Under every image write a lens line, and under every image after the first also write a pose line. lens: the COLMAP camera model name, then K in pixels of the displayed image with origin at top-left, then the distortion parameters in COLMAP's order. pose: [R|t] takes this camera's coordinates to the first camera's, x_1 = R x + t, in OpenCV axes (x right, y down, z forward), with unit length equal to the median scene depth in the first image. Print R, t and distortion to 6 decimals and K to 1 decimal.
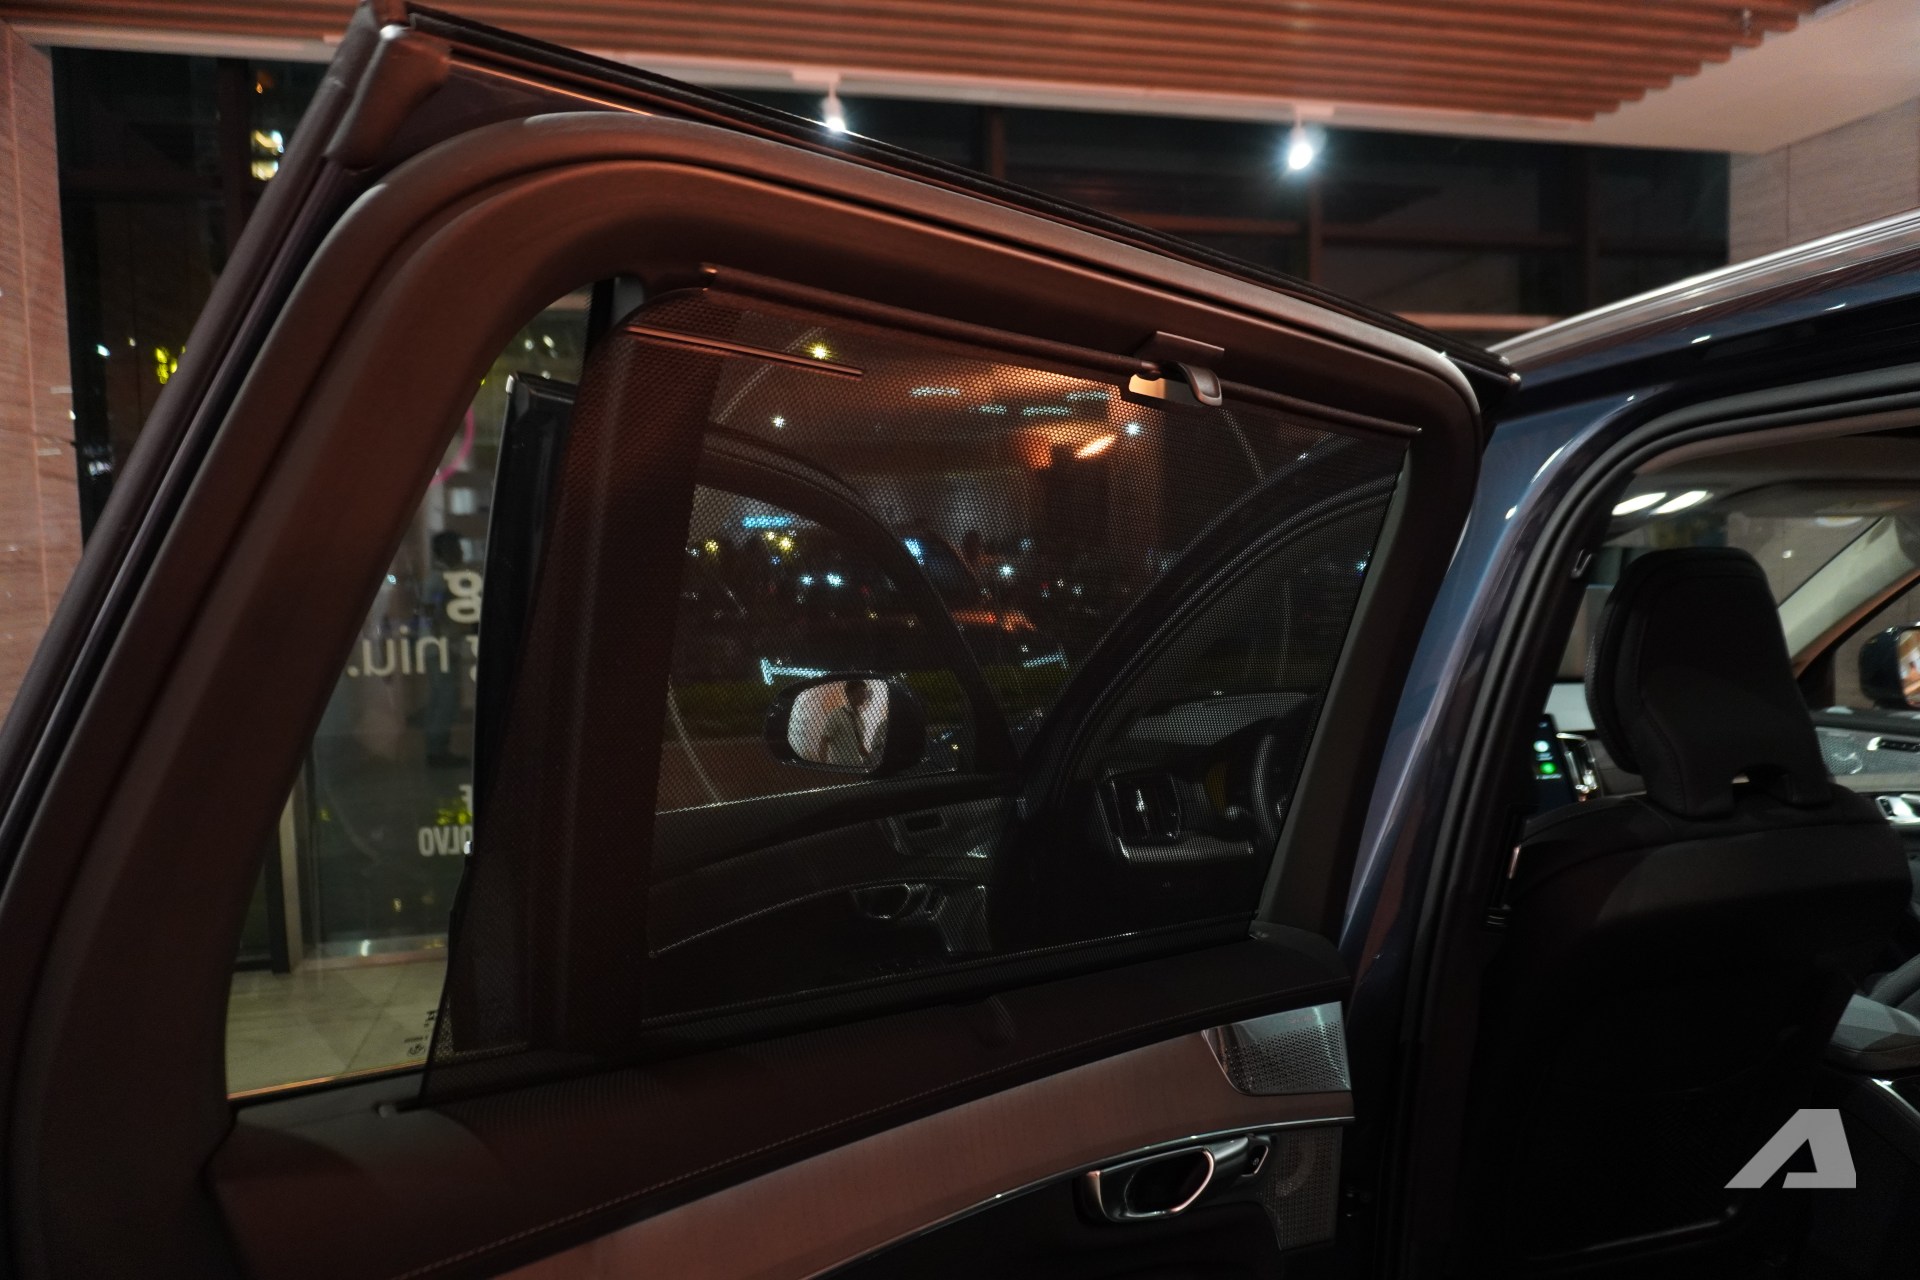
lens RADIAL K [[1360.9, 0, 960.0], [0, 1360.9, 640.0], [0, 0, 1]] dist [0.007754, 0.007967]
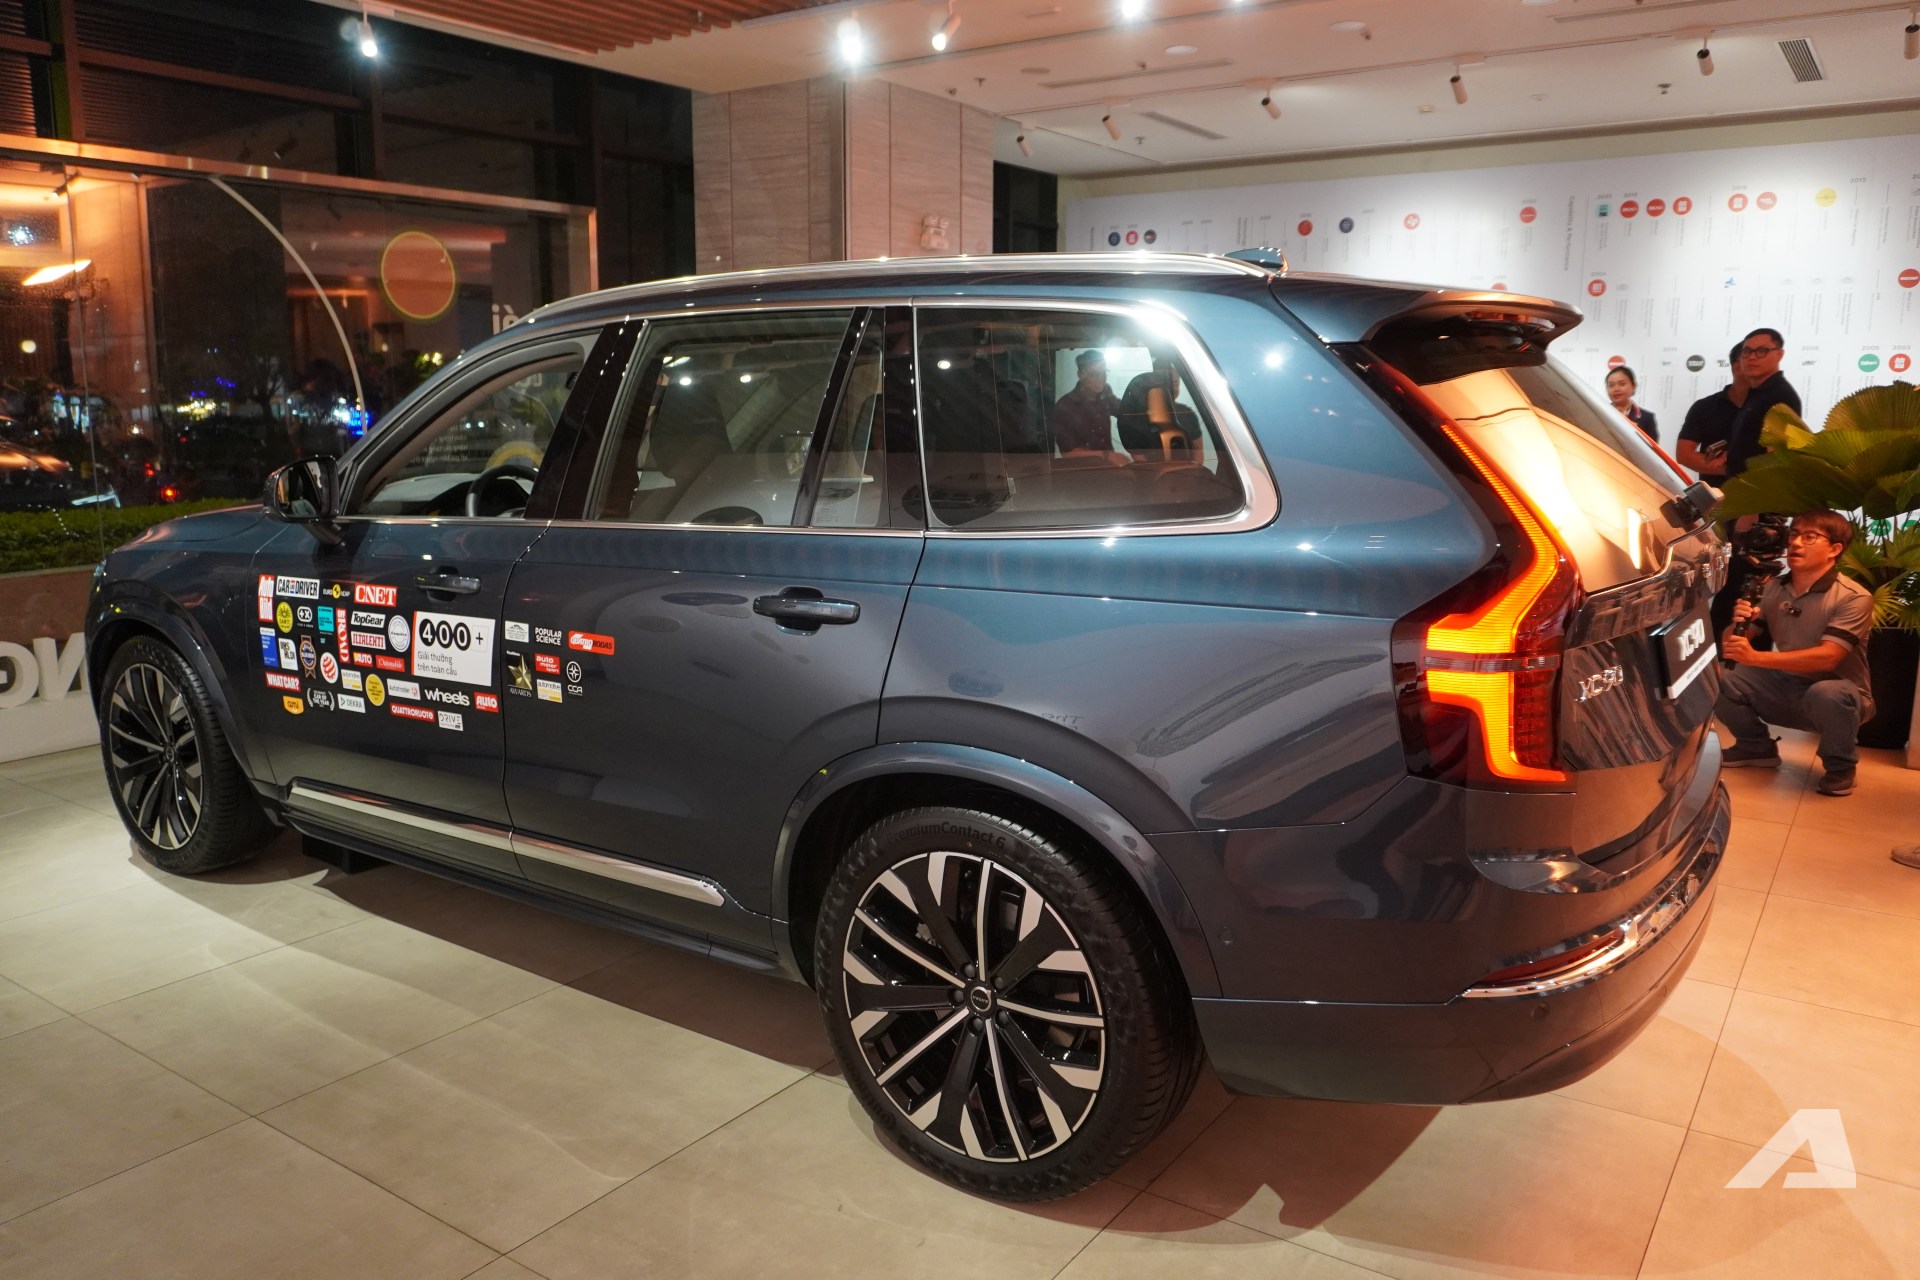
lens RADIAL K [[1456.6, 0, 960.0], [0, 1456.6, 640.0], [0, 0, 1]] dist [-0.077030, -0.003482]
pose [[0.772456, -0.076333, 0.630464, -0.166621], [0.015496, 0.994720, 0.101450, 0.035028], [-0.634879, -0.068596, 0.769560, -0.295067]]
